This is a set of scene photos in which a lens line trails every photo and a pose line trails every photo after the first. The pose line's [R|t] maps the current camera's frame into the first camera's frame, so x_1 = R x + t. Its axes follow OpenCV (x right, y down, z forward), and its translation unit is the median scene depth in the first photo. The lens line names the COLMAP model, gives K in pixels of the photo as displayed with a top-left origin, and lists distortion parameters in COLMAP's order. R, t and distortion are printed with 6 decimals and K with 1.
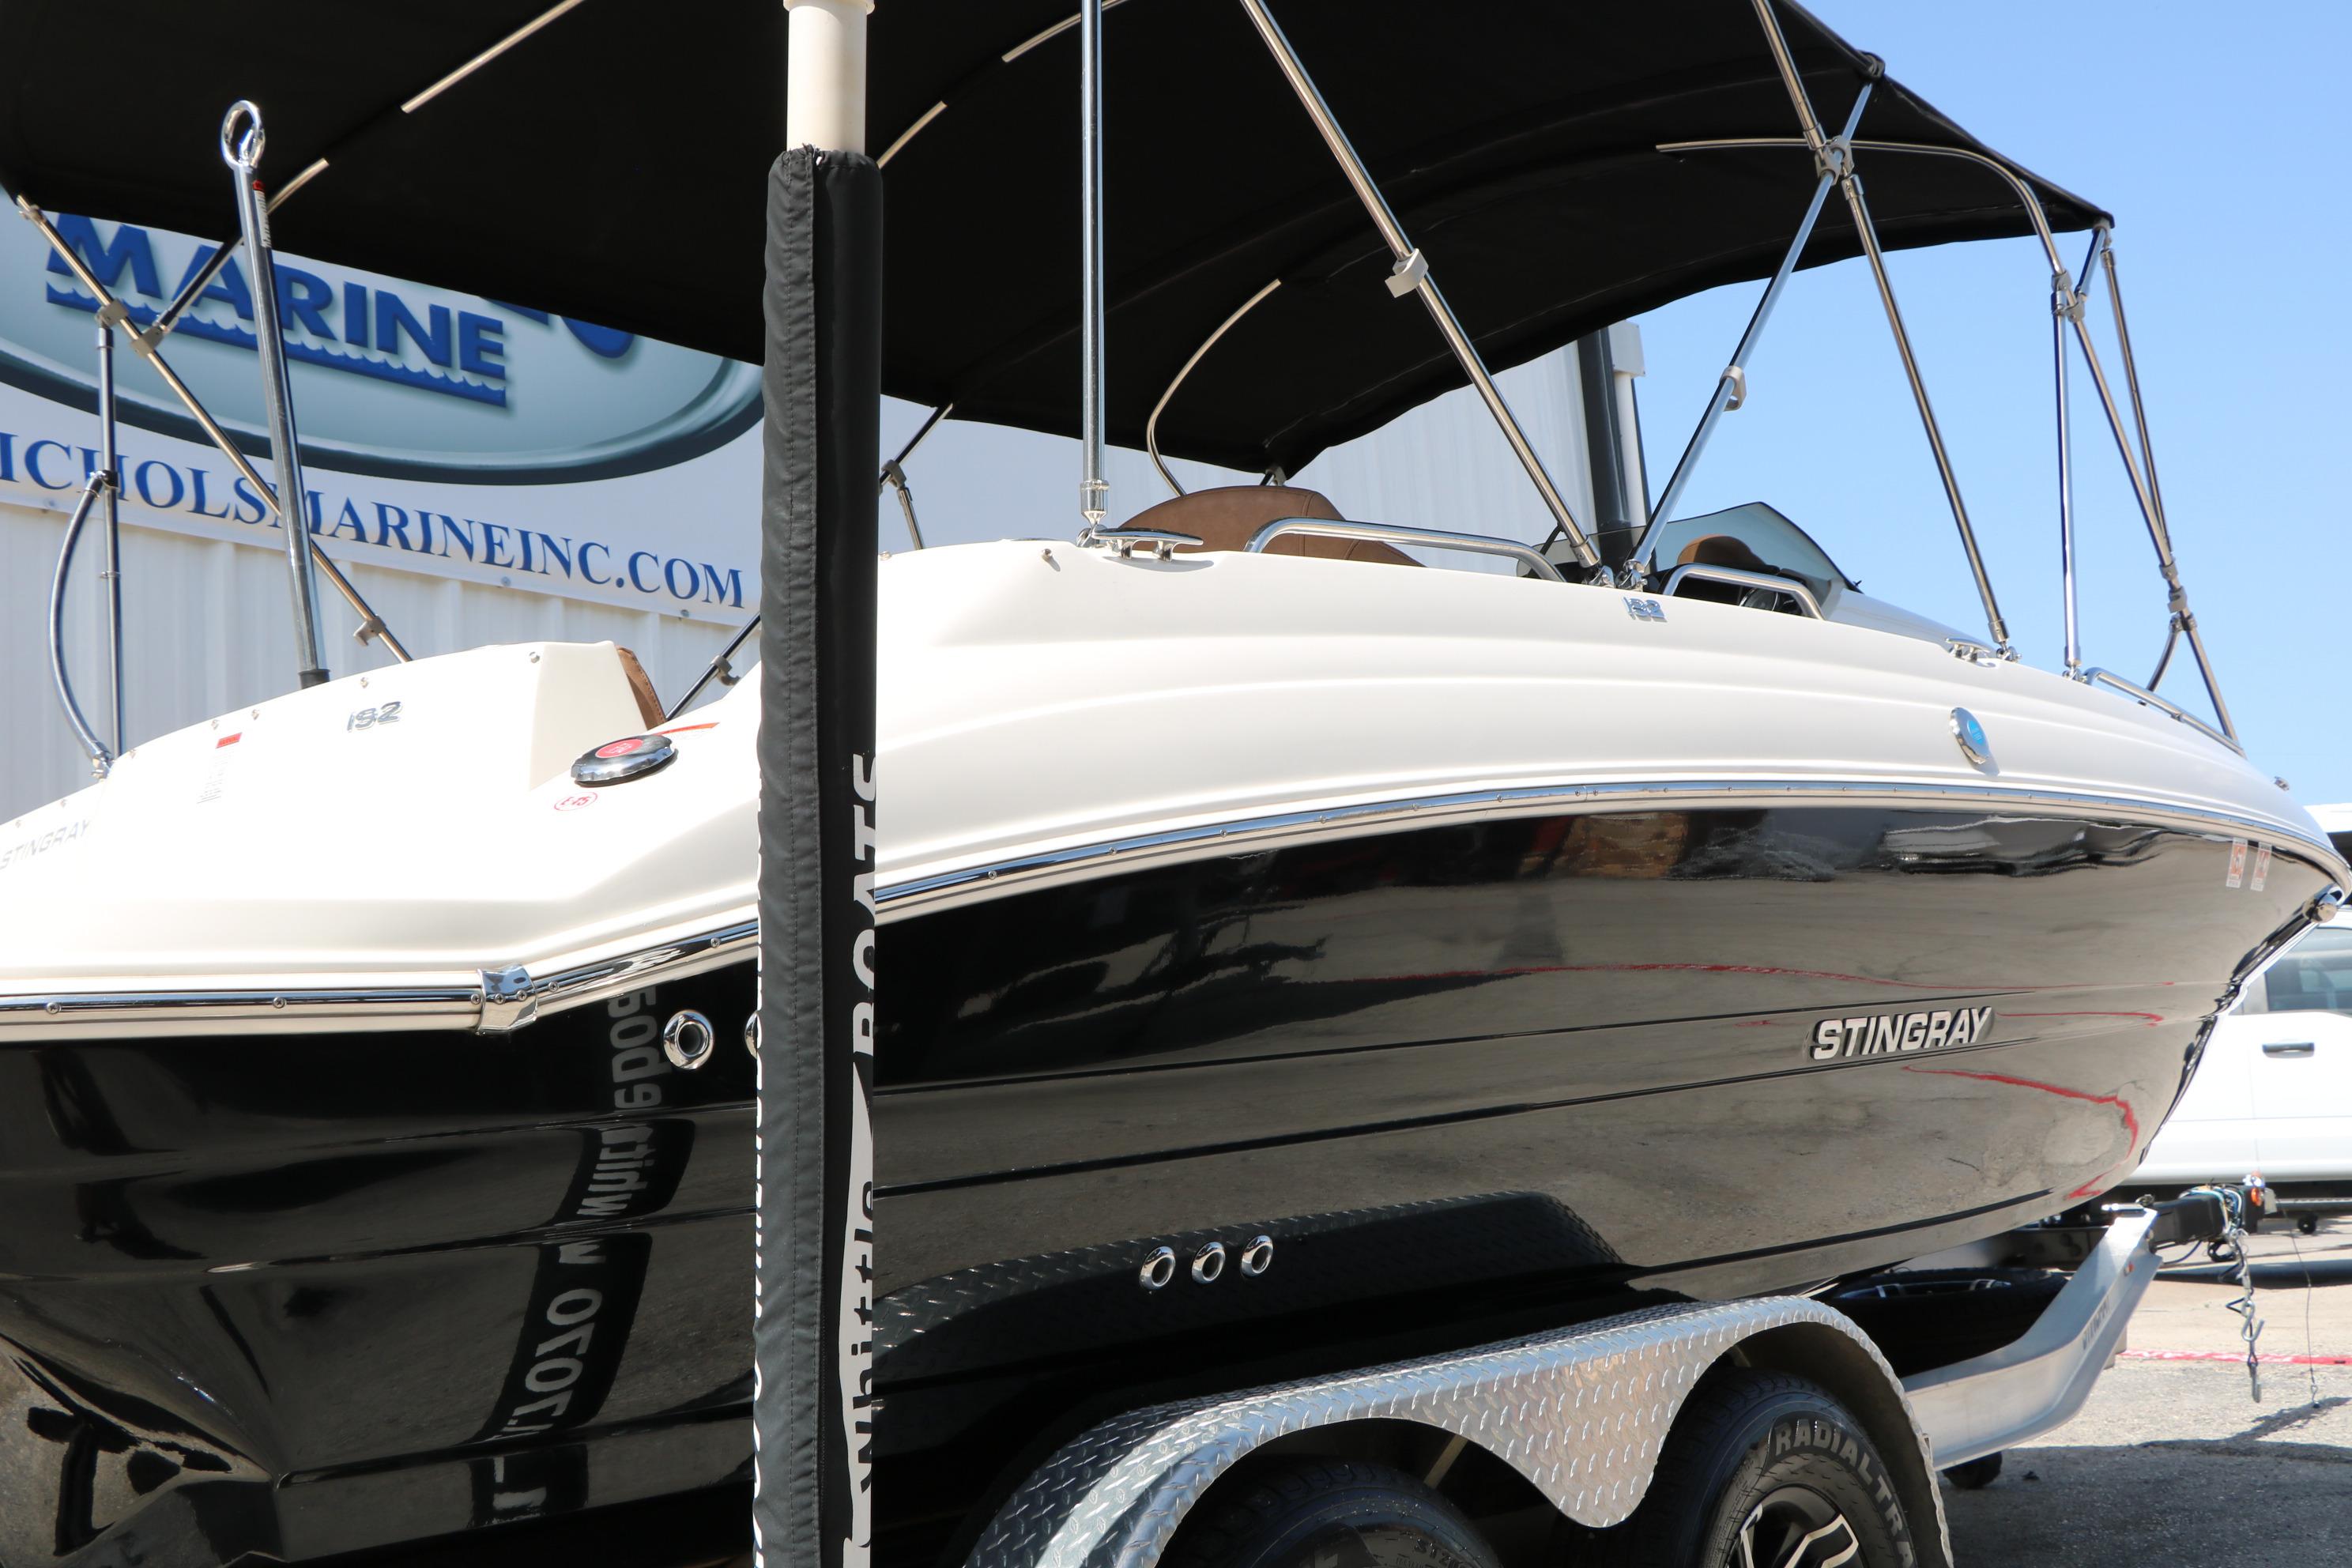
lens RADIAL K [[2584.1, 0, 1176.0], [0, 2584.1, 784.0], [0, 0, 1]] dist [-0.004617, 0.010242]
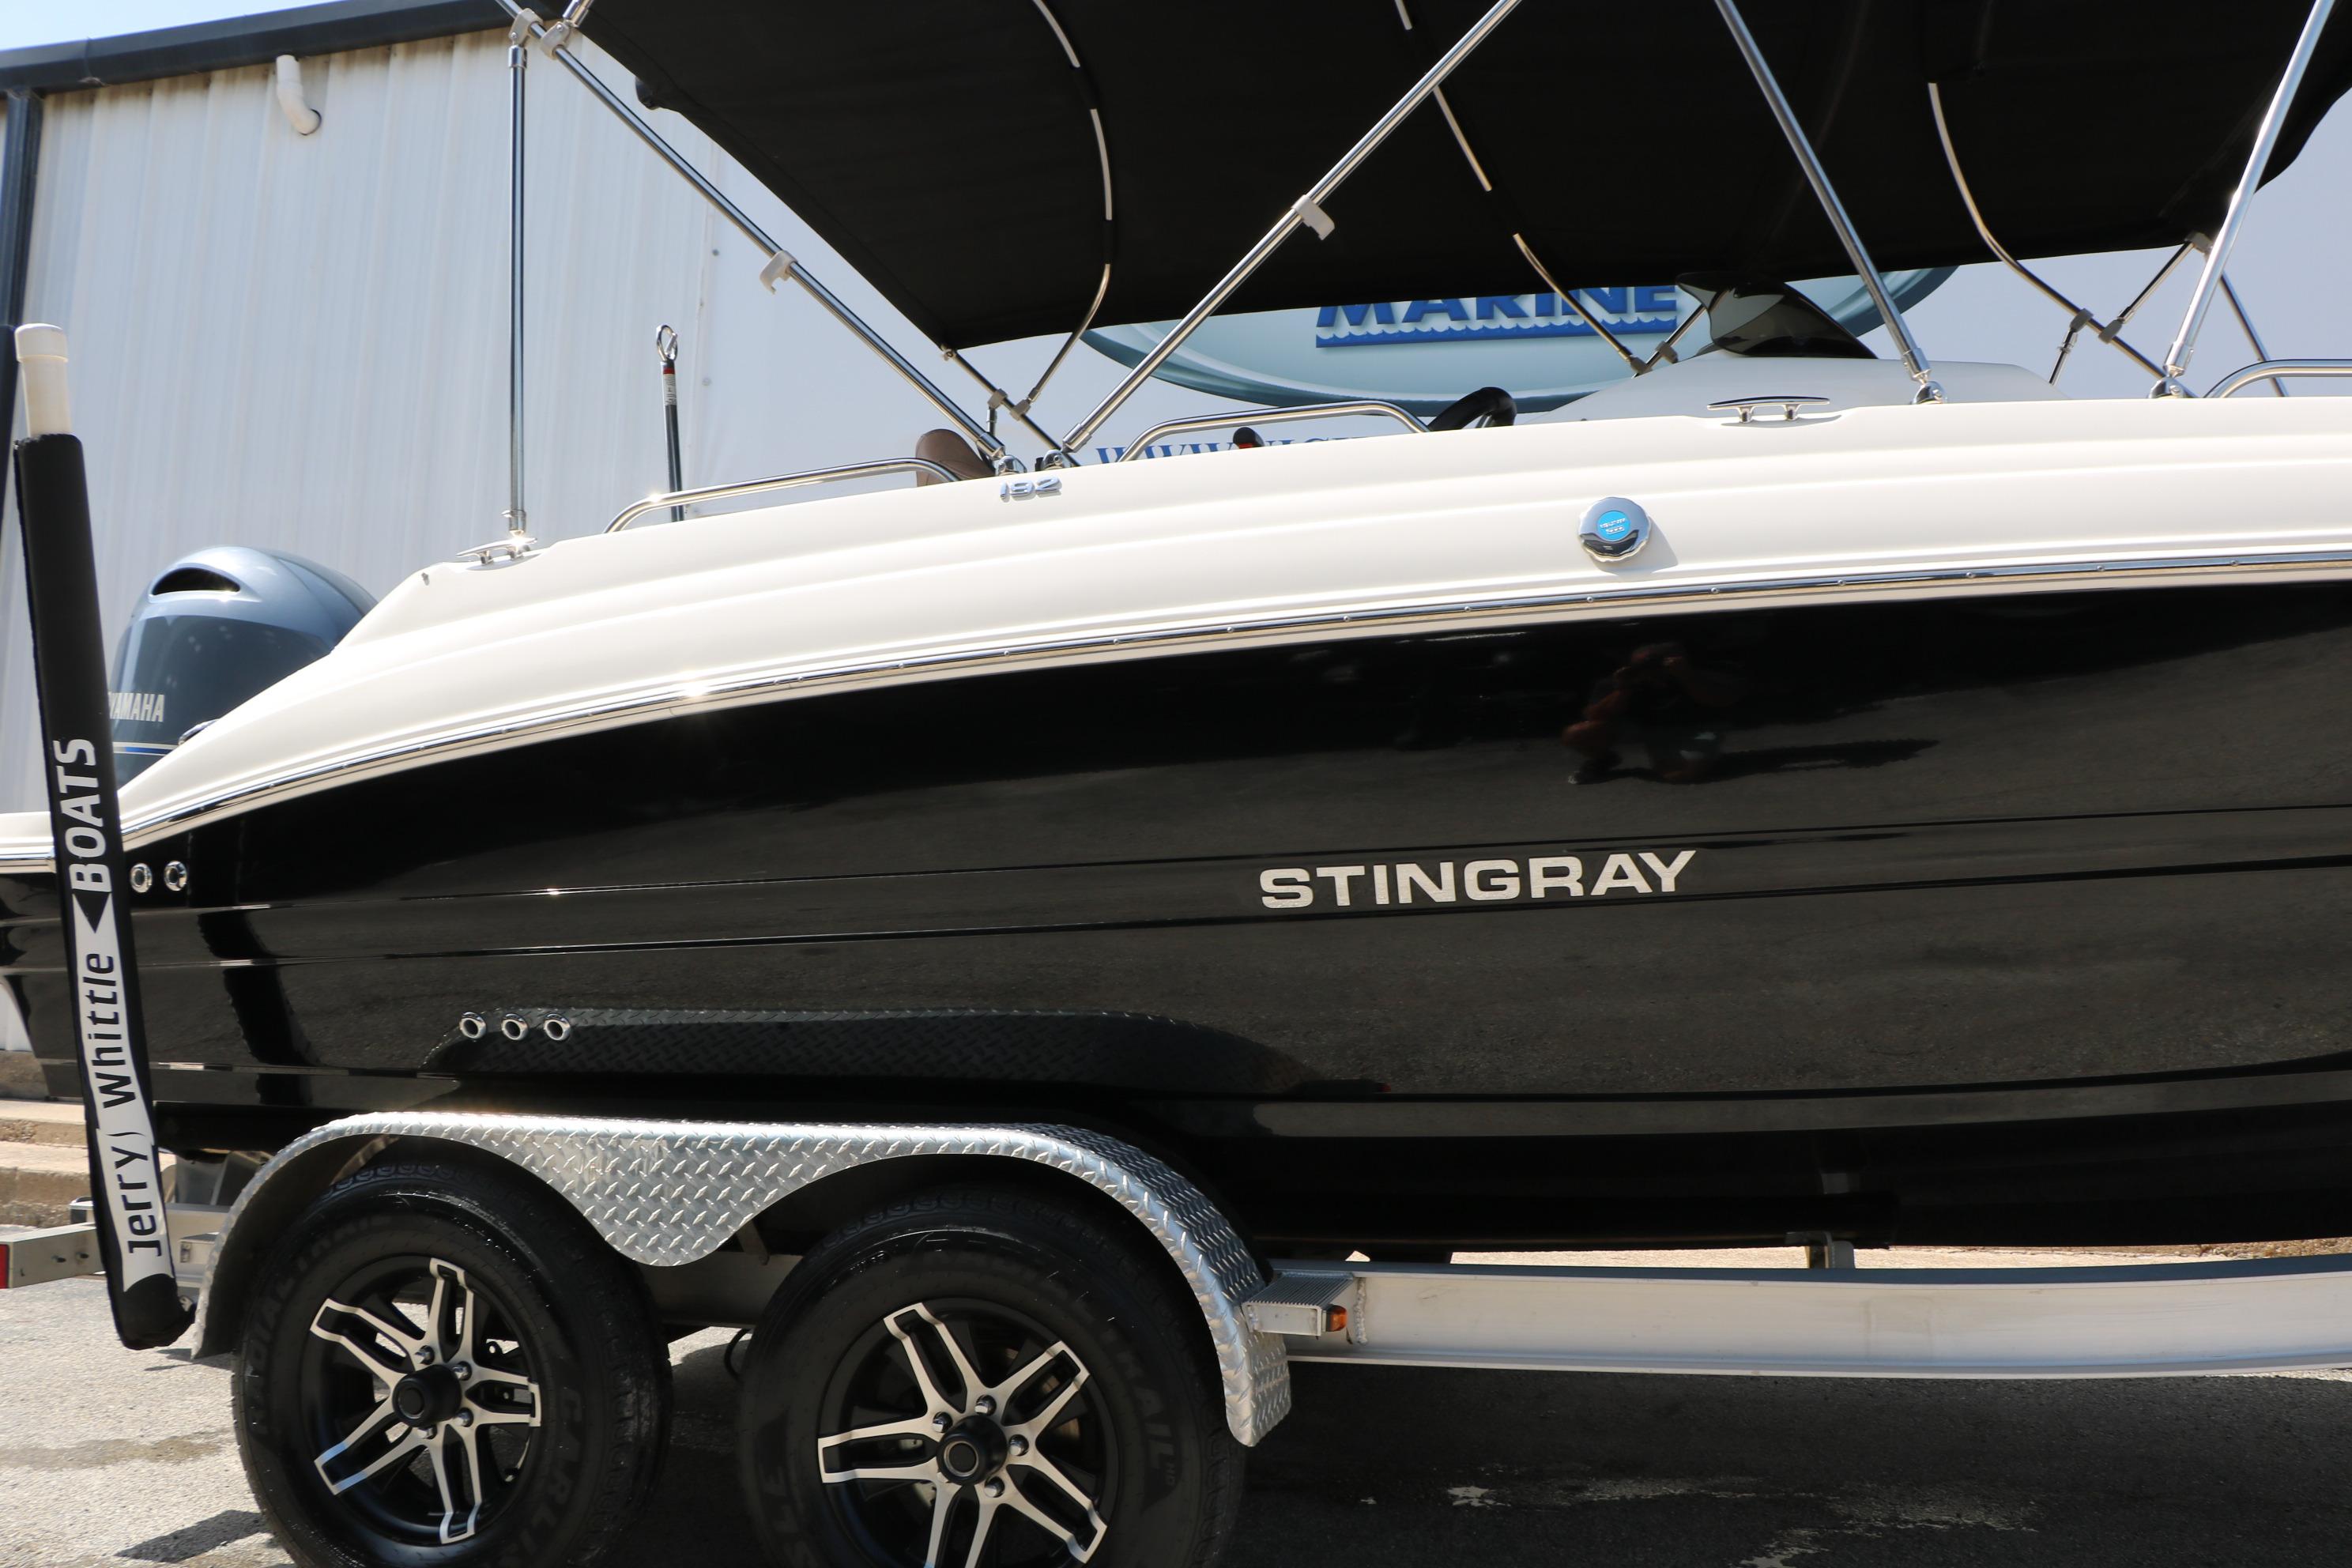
lens RADIAL K [[1929.7, 0, 1173.7], [0, 1929.7, 795.3], [0, 0, 1]] dist [-0.192664, 0.165818]
pose [[0.445301, -0.002916, -0.895376, 0.486005], [0.098422, 0.994094, 0.045710, 0.015312], [0.889955, -0.108479, 0.442958, 0.359956]]
